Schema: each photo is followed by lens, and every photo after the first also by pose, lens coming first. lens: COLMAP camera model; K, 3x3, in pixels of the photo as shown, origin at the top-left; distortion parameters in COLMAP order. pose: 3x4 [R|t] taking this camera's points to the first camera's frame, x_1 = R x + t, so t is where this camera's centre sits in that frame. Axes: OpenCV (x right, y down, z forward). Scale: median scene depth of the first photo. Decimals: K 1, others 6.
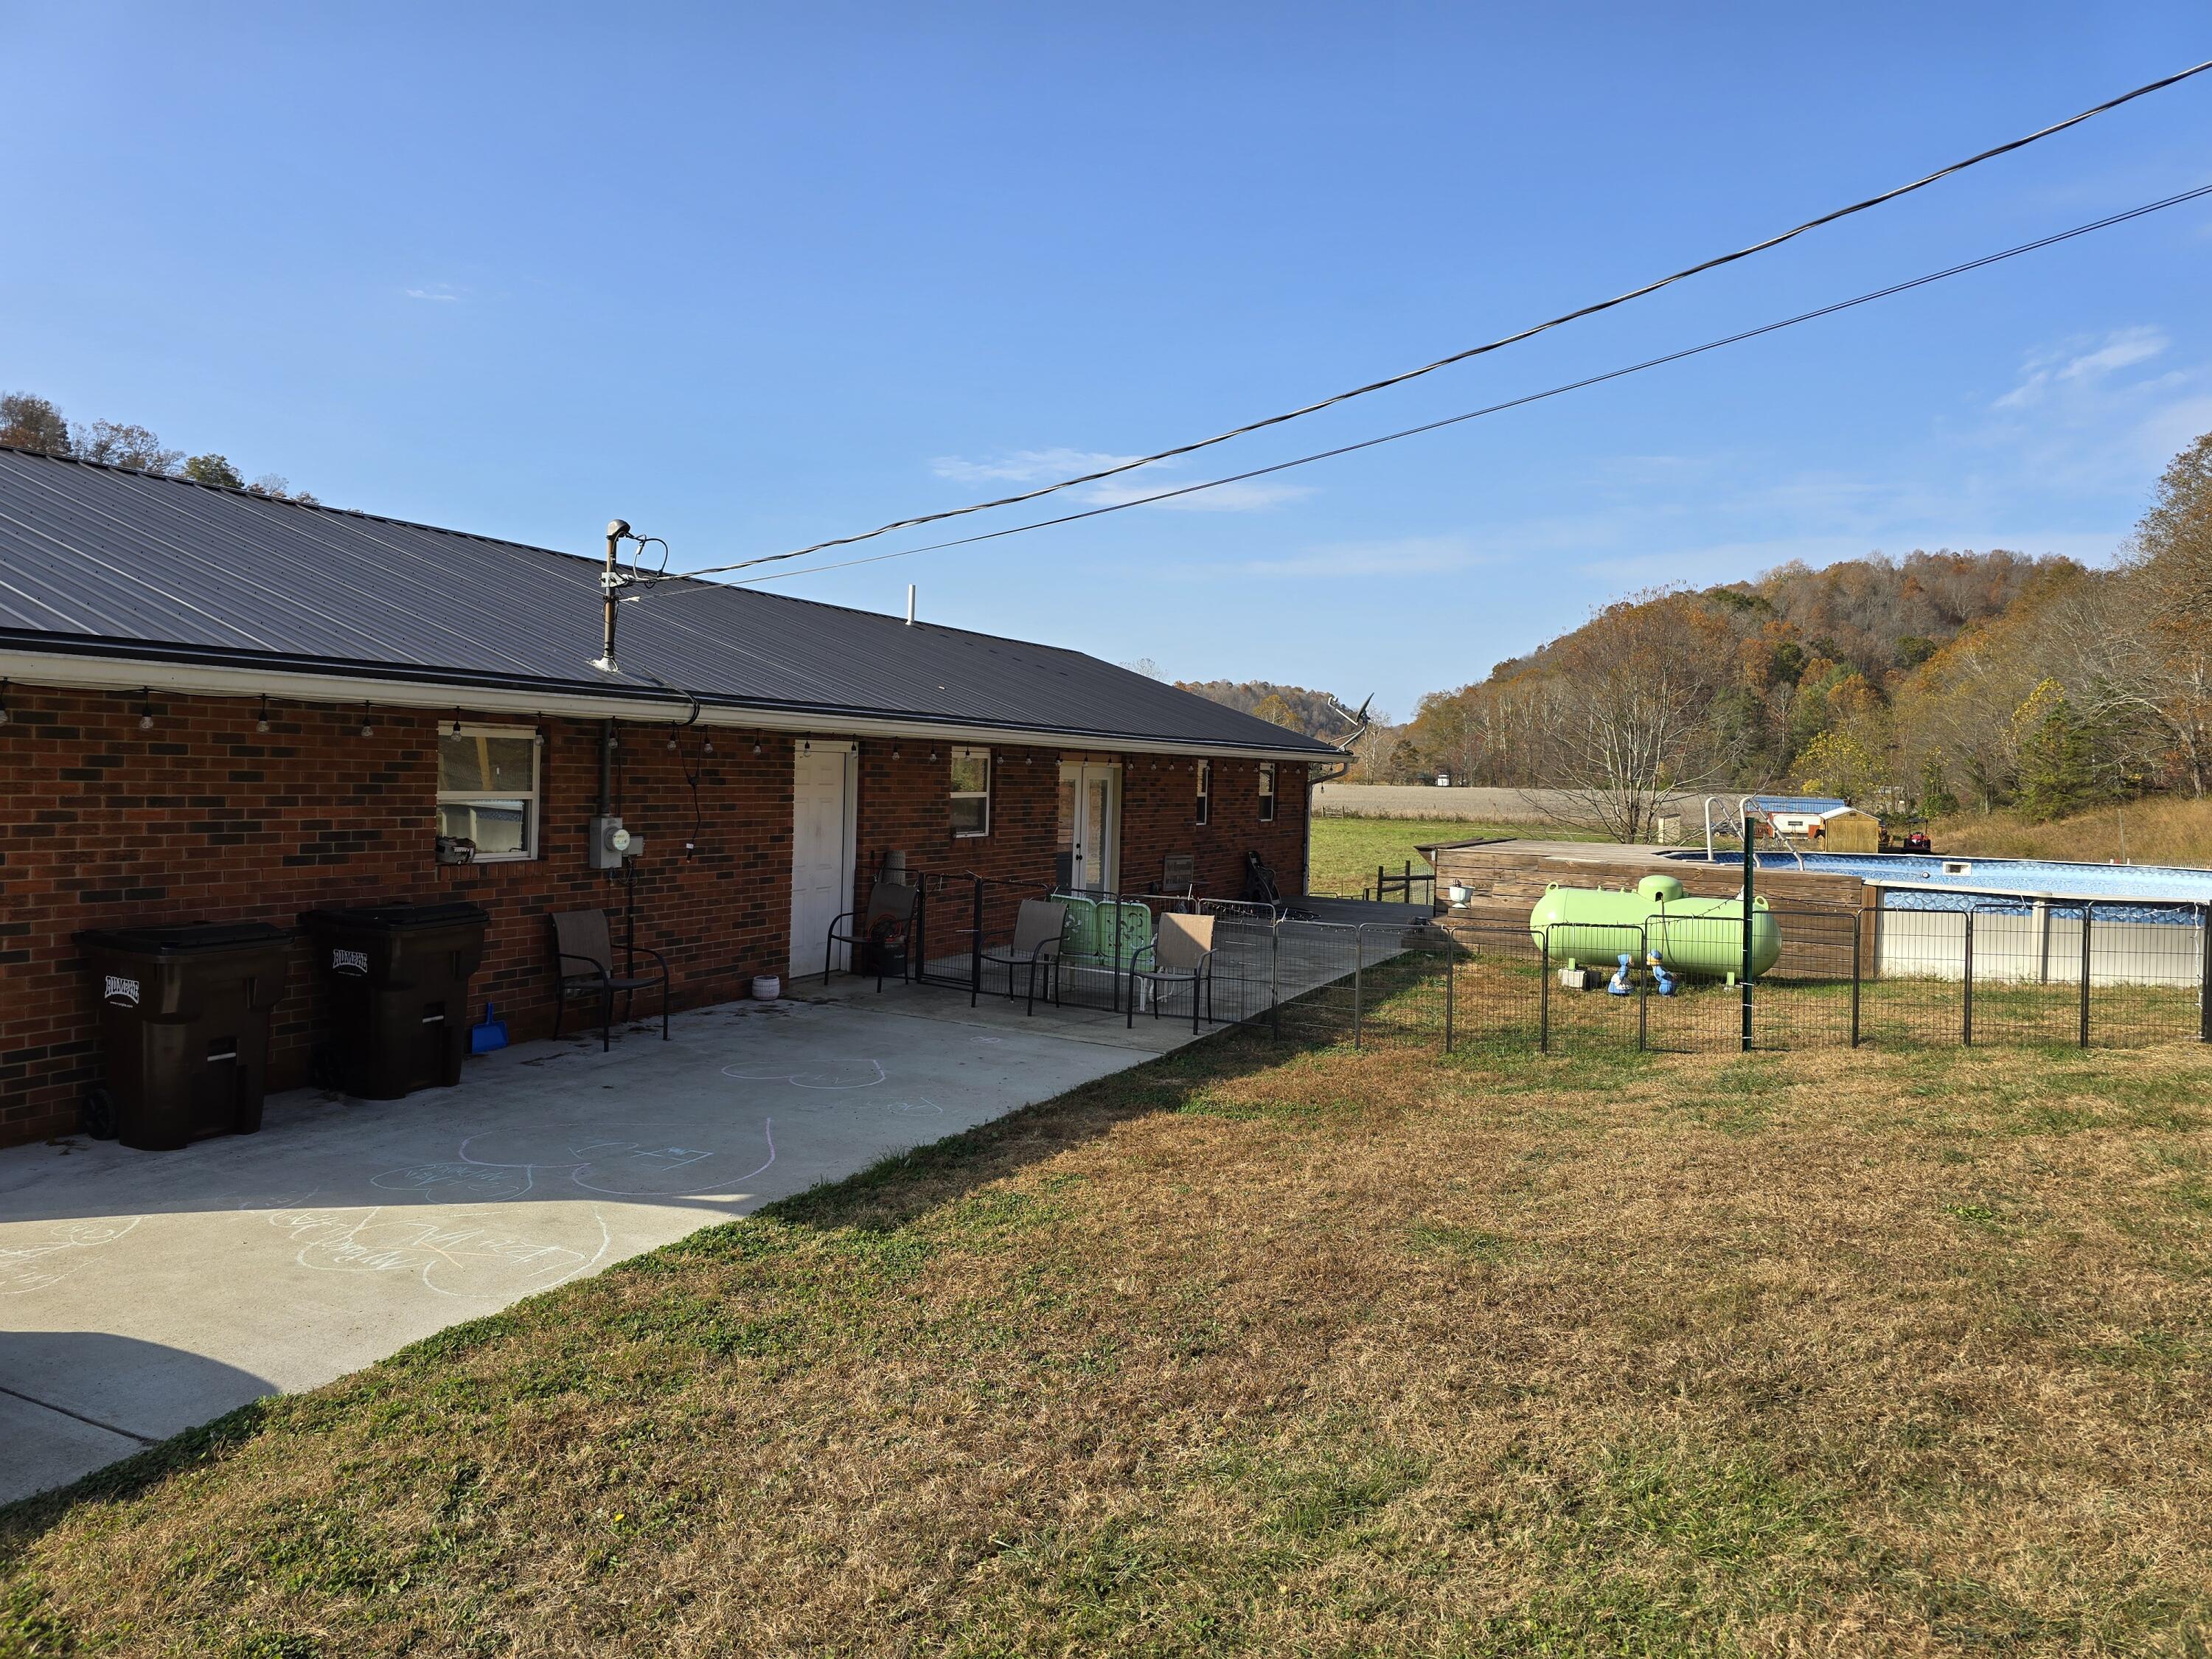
lens RADIAL K [[1326.5, 0, 1106.0], [0, 1326.5, 829.5], [0, 0, 1]] dist [0.000952, 0.000068]
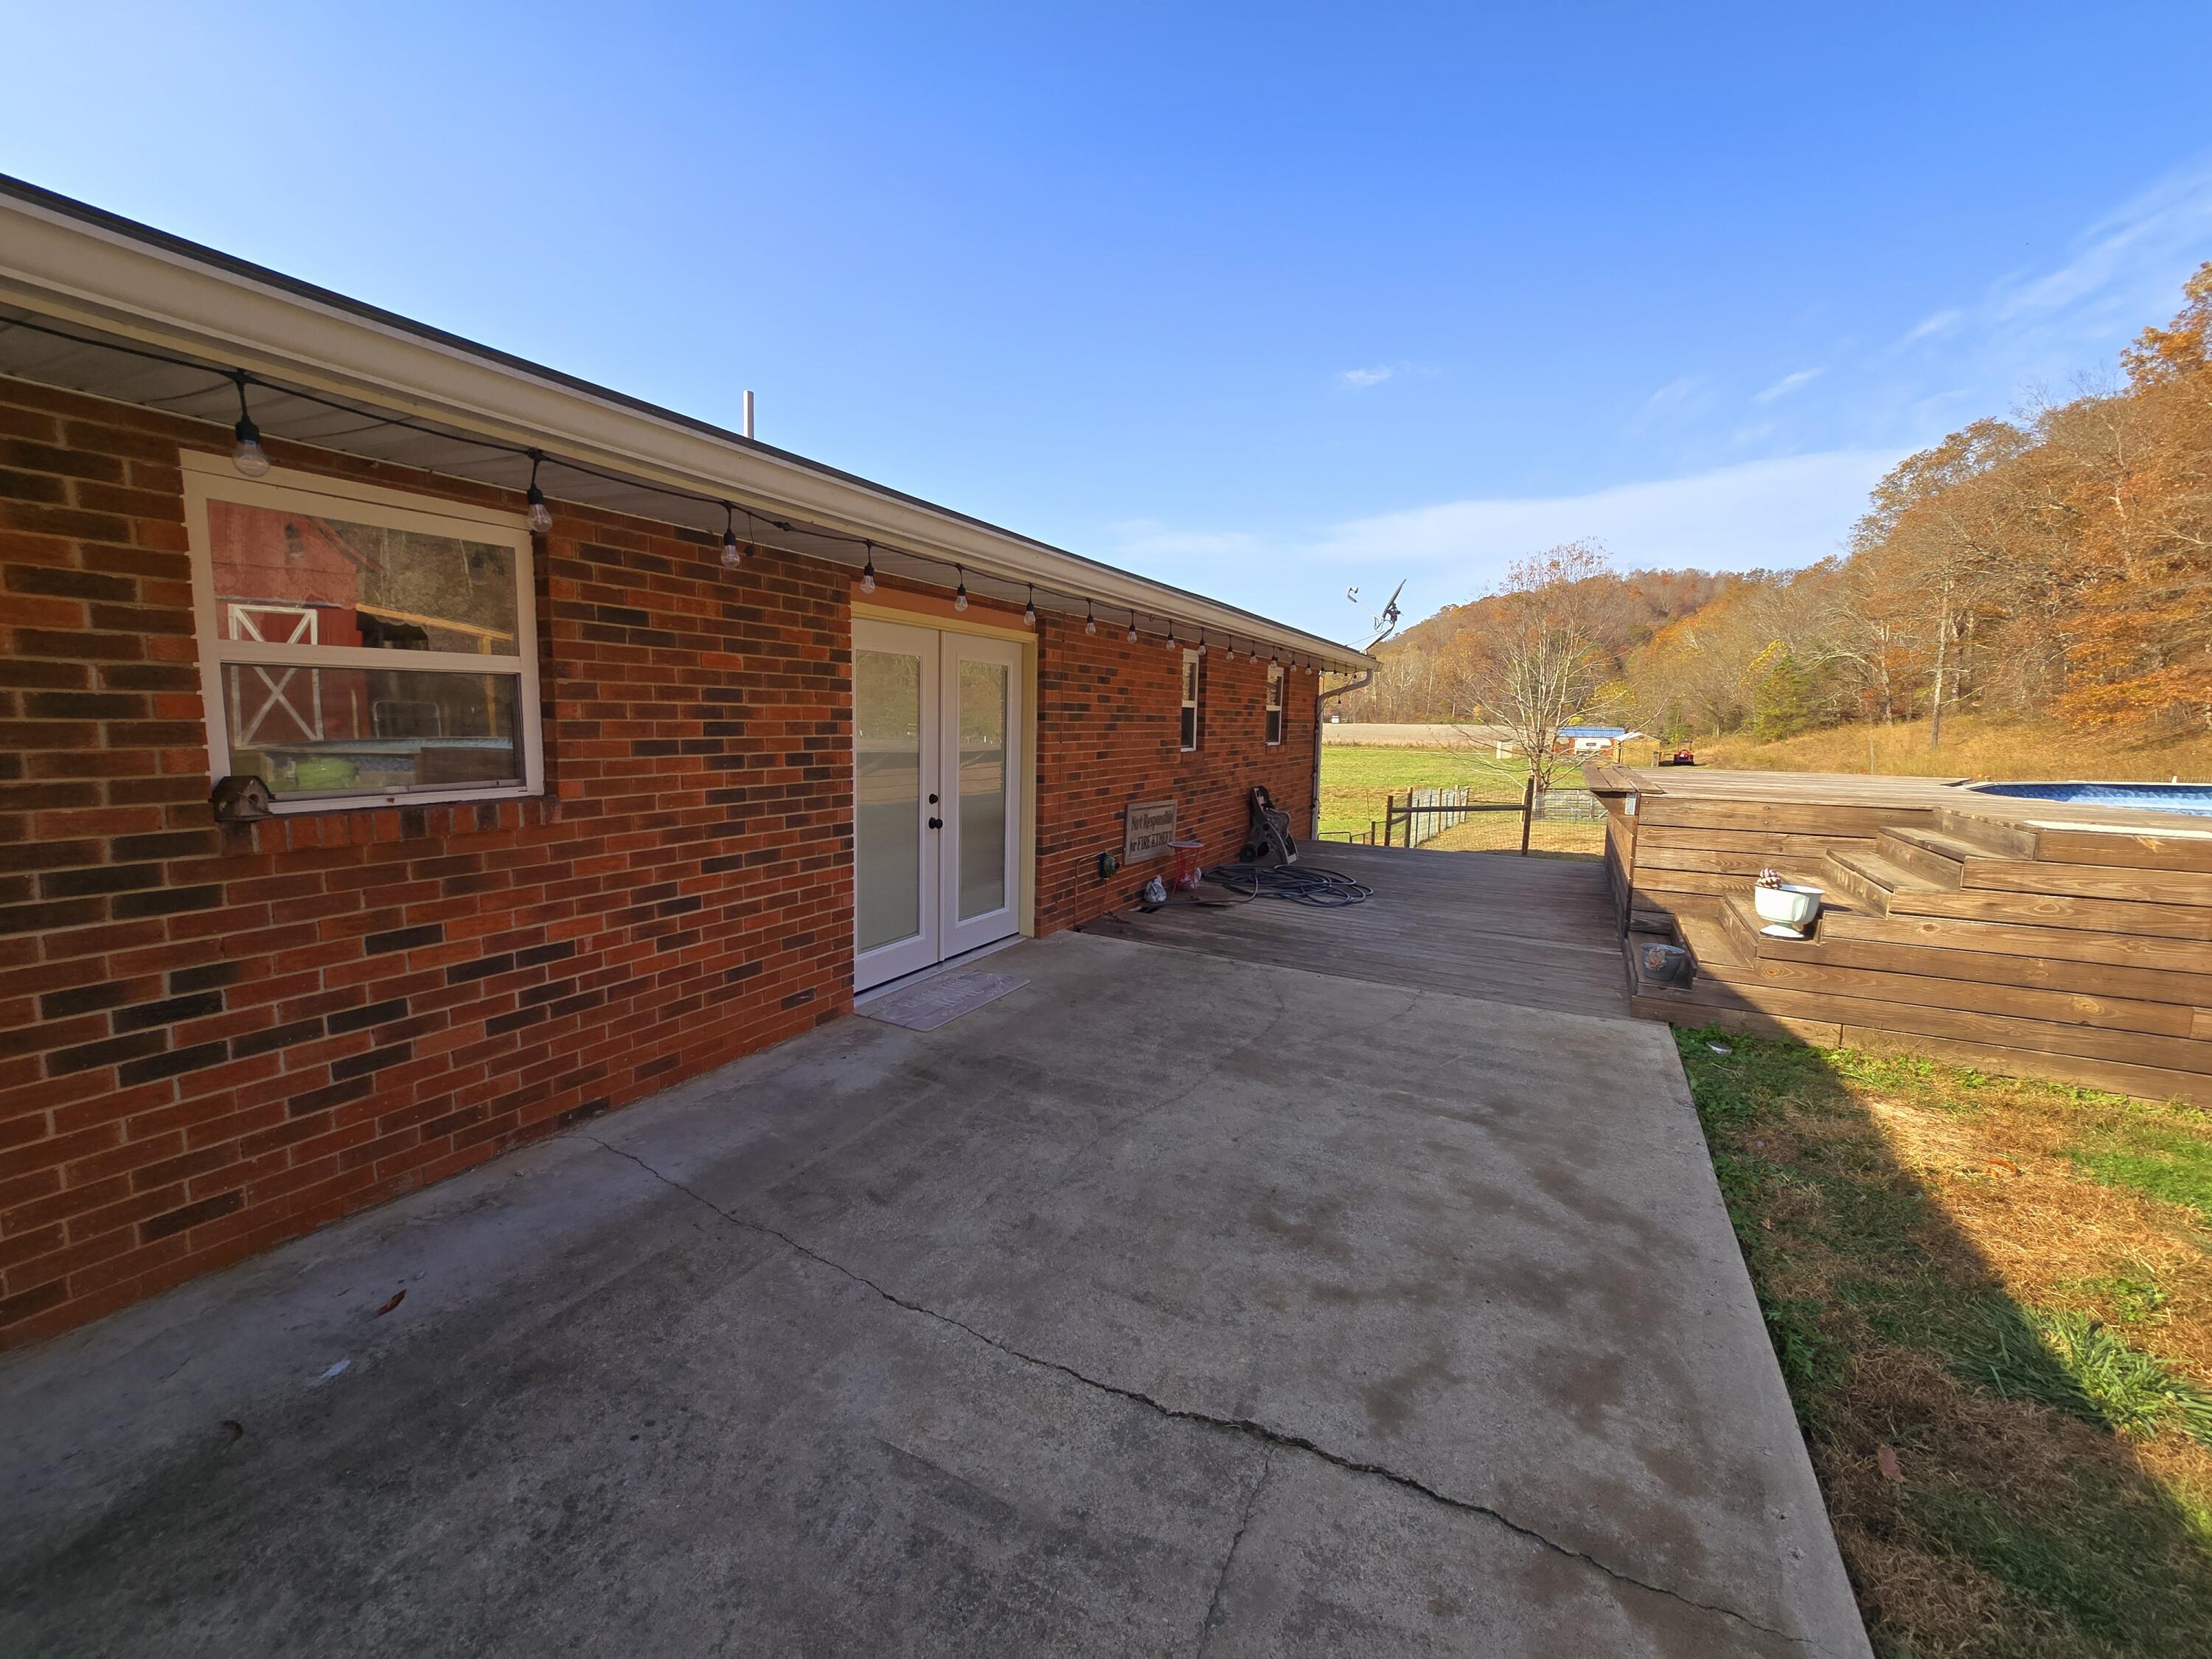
lens RADIAL K [[907.9, 0, 1106.4], [0, 907.9, 823.1], [0, 0, 1]] dist [-0.007739, 0.003420]
pose [[0.999885, -0.009976, -0.011400, 0.057992], [0.010812, 0.997069, 0.075743, -0.003925], [0.010611, -0.075858, 0.997062, 0.879357]]
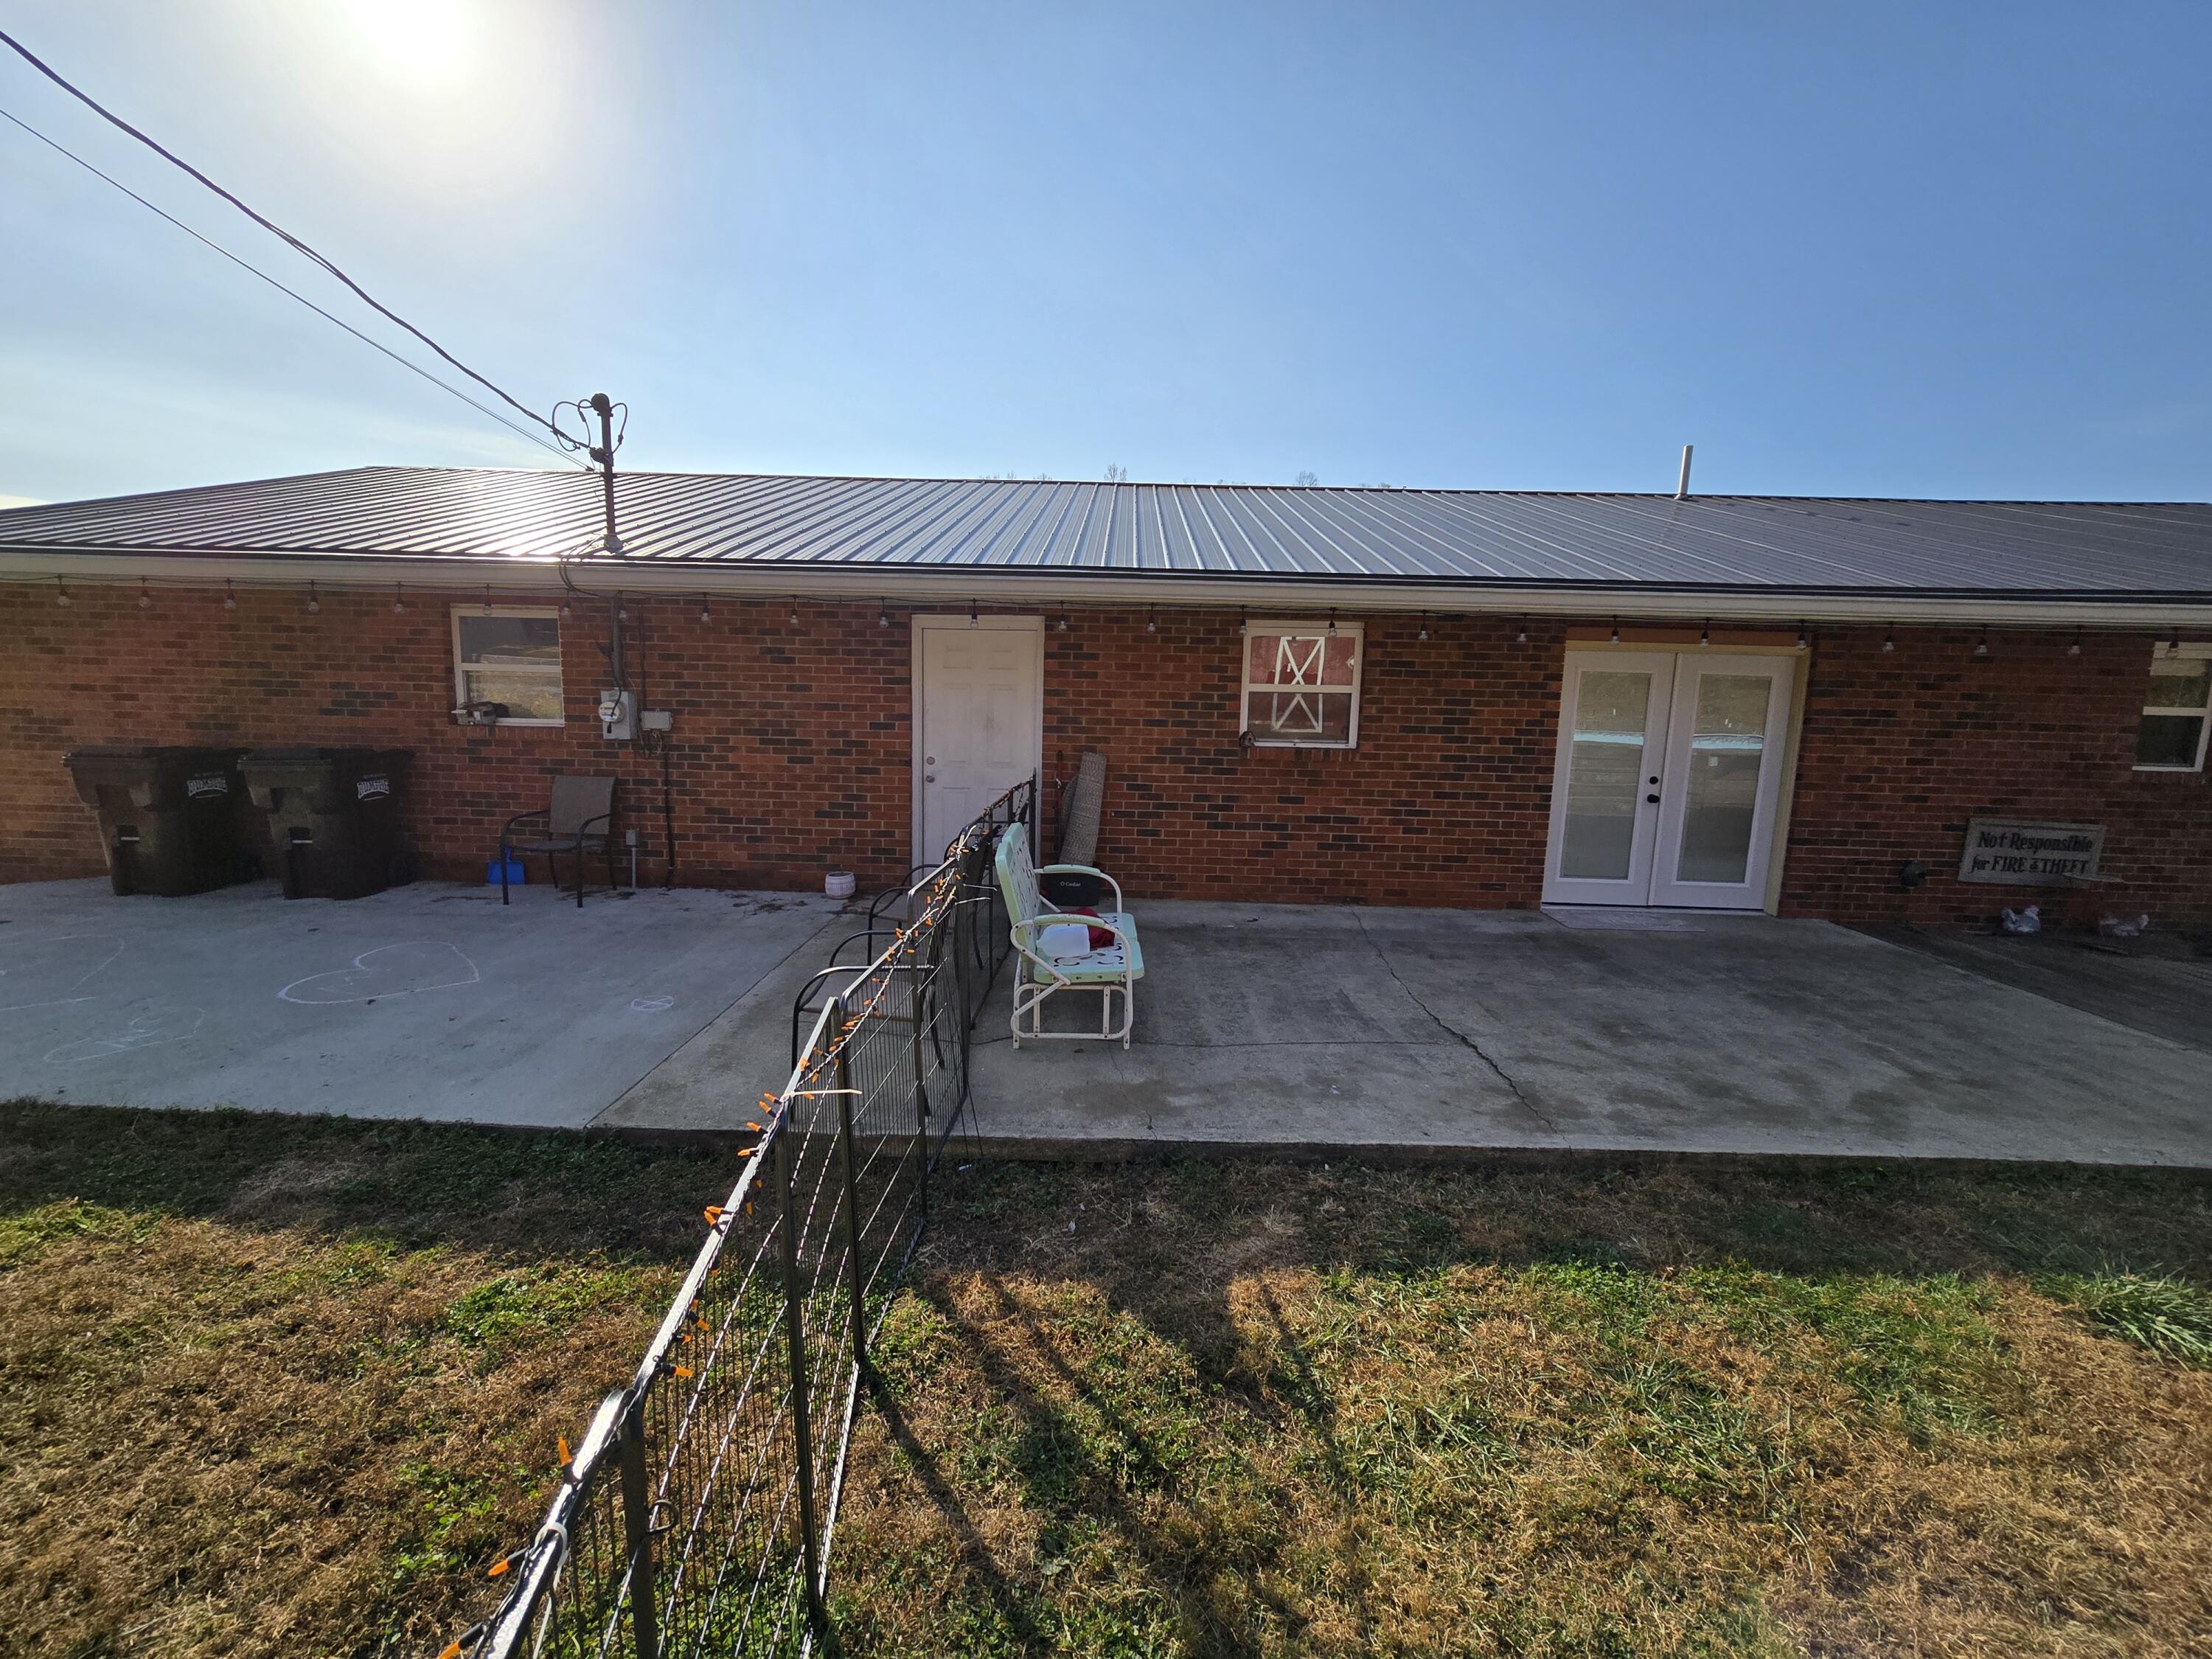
lens RADIAL K [[907.9, 0, 1106.4], [0, 907.9, 823.1], [0, 0, 1]] dist [-0.007739, 0.003420]
pose [[0.438909, 0.104375, -0.892449, 0.327603], [-0.049016, 0.994533, 0.092207, 0.007286], [0.897194, 0.003274, 0.441625, 0.751035]]
